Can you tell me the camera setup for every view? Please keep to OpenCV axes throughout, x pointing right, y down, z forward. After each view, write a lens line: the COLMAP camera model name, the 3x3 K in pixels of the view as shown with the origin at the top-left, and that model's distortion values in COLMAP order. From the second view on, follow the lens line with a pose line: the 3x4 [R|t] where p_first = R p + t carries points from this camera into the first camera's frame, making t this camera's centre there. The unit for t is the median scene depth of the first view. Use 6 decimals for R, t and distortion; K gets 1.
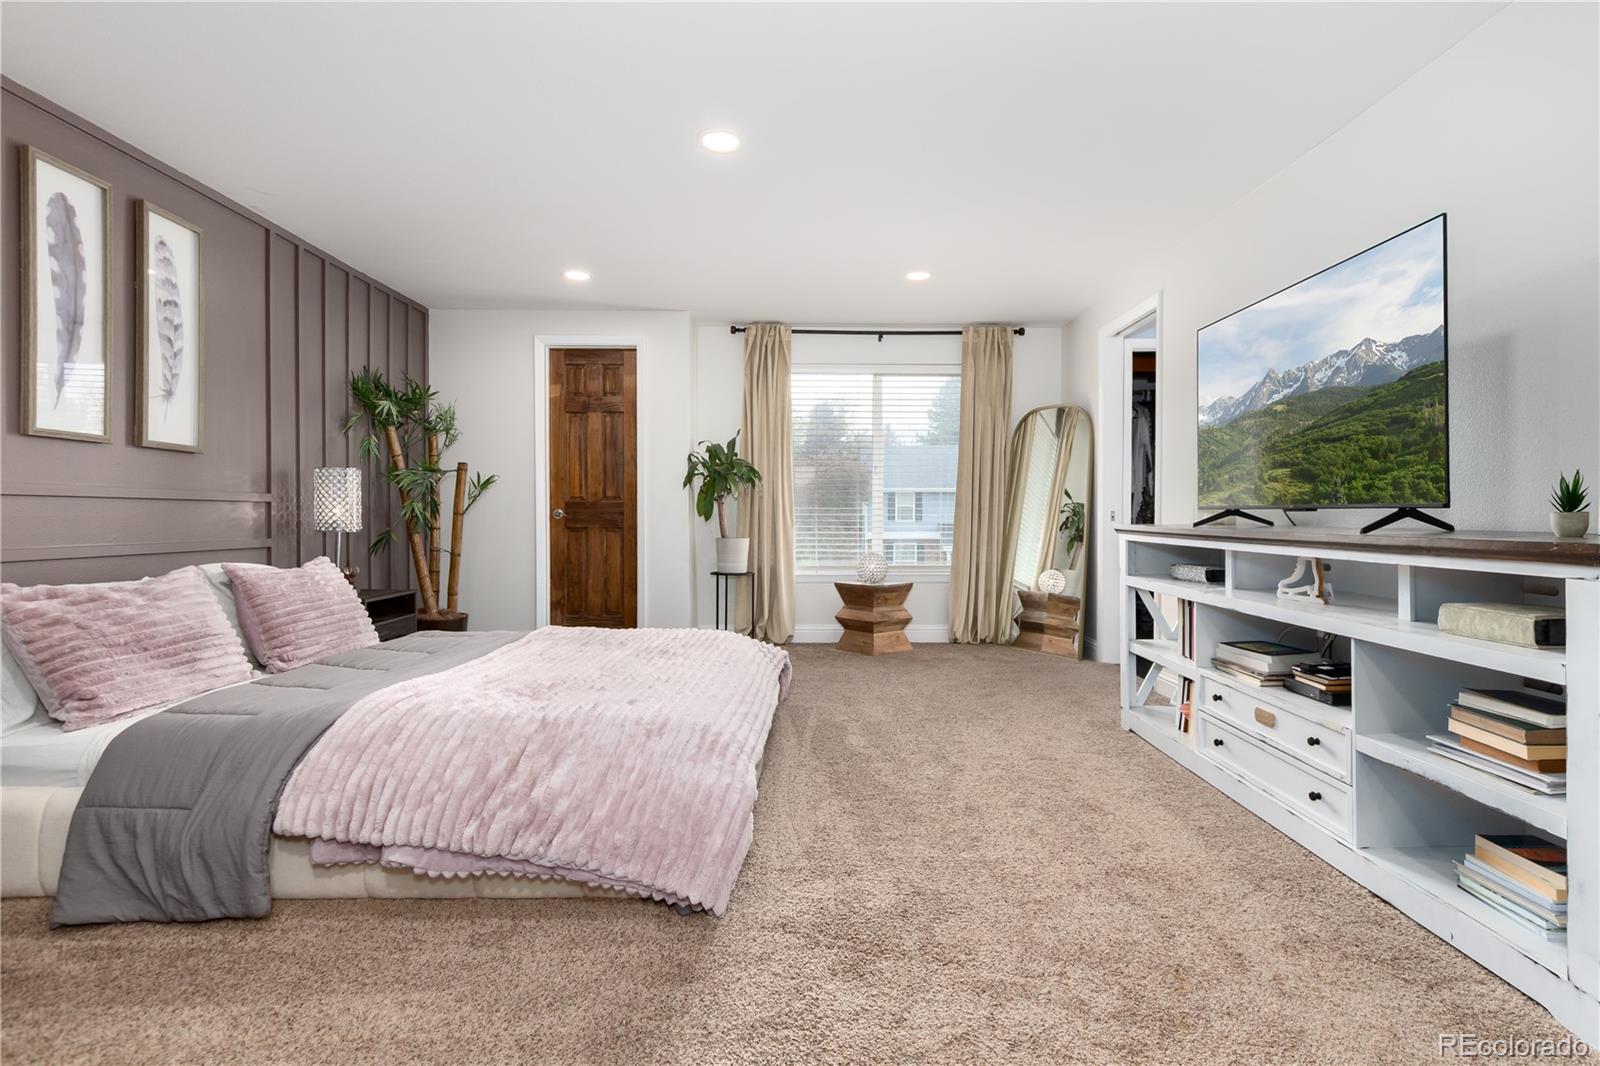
lens RADIAL K [[800.4, 0, 799.3], [0, 800.4, 524.7], [0, 0, 1]] dist [-0.000851, -0.000872]
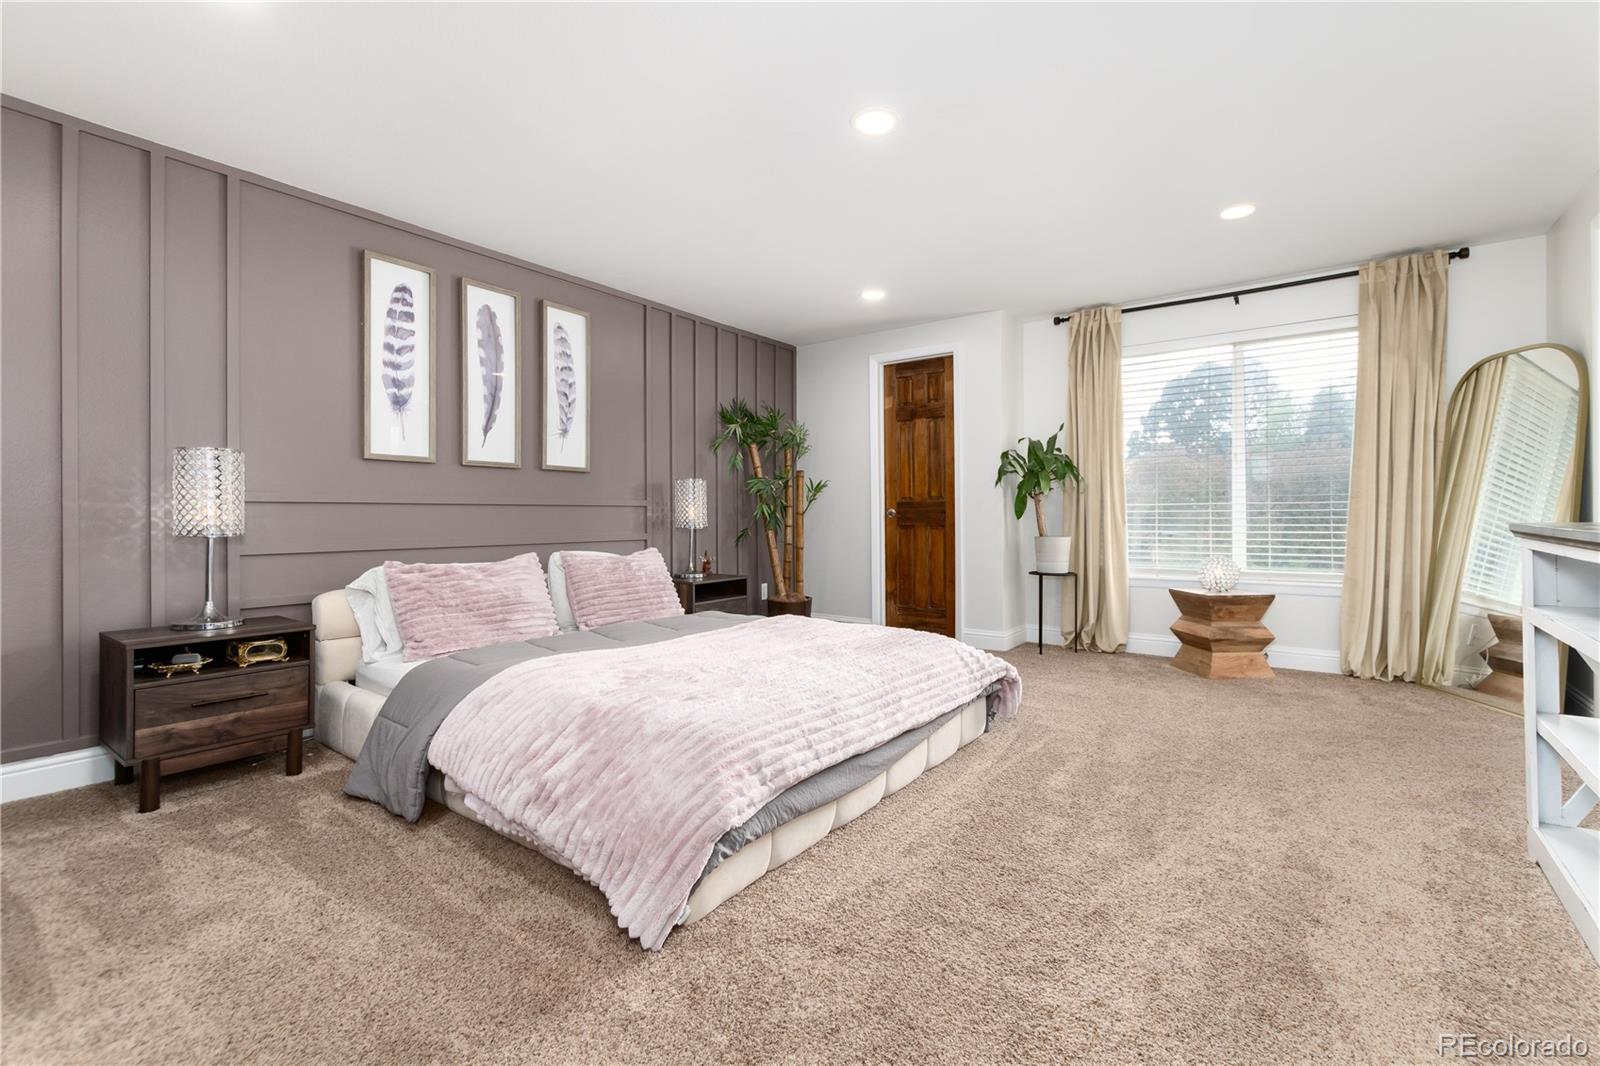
lens RADIAL K [[691.2, 0, 798.3], [0, 691.2, 517.2], [0, 0, 1]] dist [0.000475, -0.000403]
pose [[0.803416, -0.005335, -0.595394, 0.173512], [0.000781, 0.999968, -0.007907, -0.000328], [0.595418, 0.005888, 0.803395, 0.155854]]
